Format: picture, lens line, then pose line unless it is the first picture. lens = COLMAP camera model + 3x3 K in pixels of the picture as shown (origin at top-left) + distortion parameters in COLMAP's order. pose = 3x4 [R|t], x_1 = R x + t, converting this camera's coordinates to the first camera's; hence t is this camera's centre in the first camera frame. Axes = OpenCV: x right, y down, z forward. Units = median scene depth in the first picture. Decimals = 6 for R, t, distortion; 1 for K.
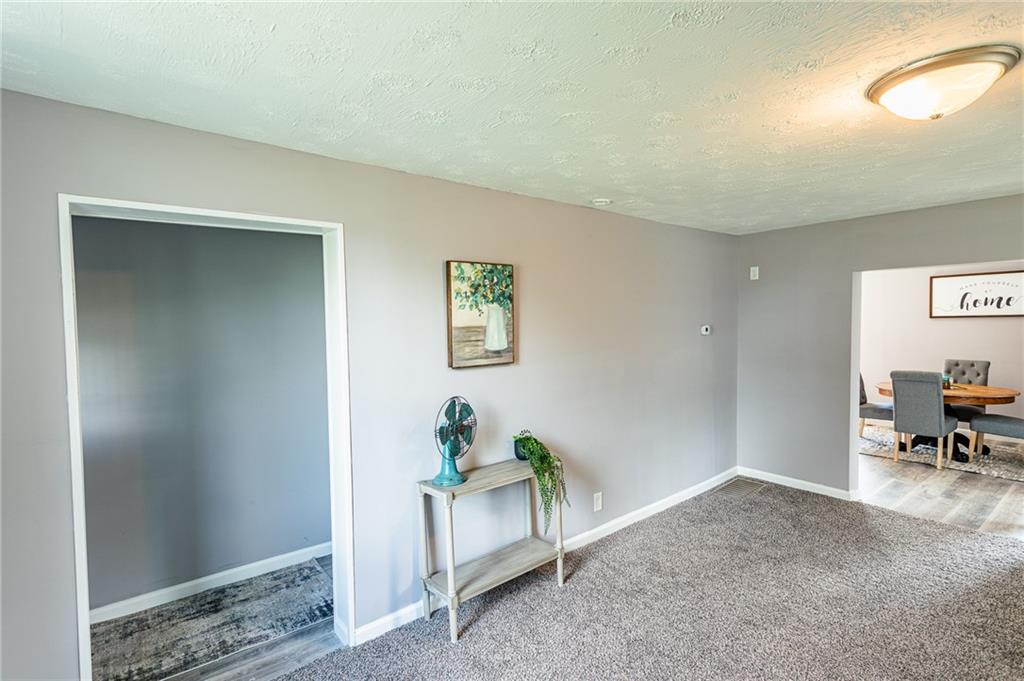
lens RADIAL K [[484.8, 0, 516.1], [0, 484.8, 342.8], [0, 0, 1]] dist [-0.001893, 0.003964]
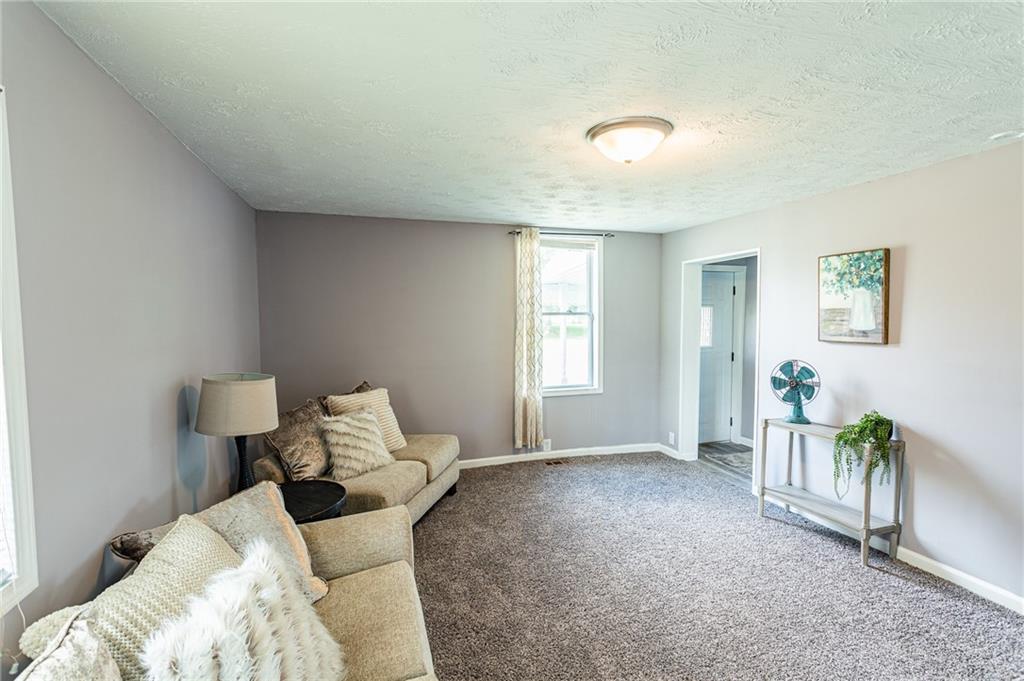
lens RADIAL K [[484.8, 0, 516.1], [0, 484.8, 342.8], [0, 0, 1]] dist [-0.001893, 0.003964]
pose [[-0.356484, 0.078391, -0.931007, 1.294817], [-0.021952, 0.995496, 0.092226, -0.041455], [0.934043, 0.053314, -0.353158, 0.675266]]
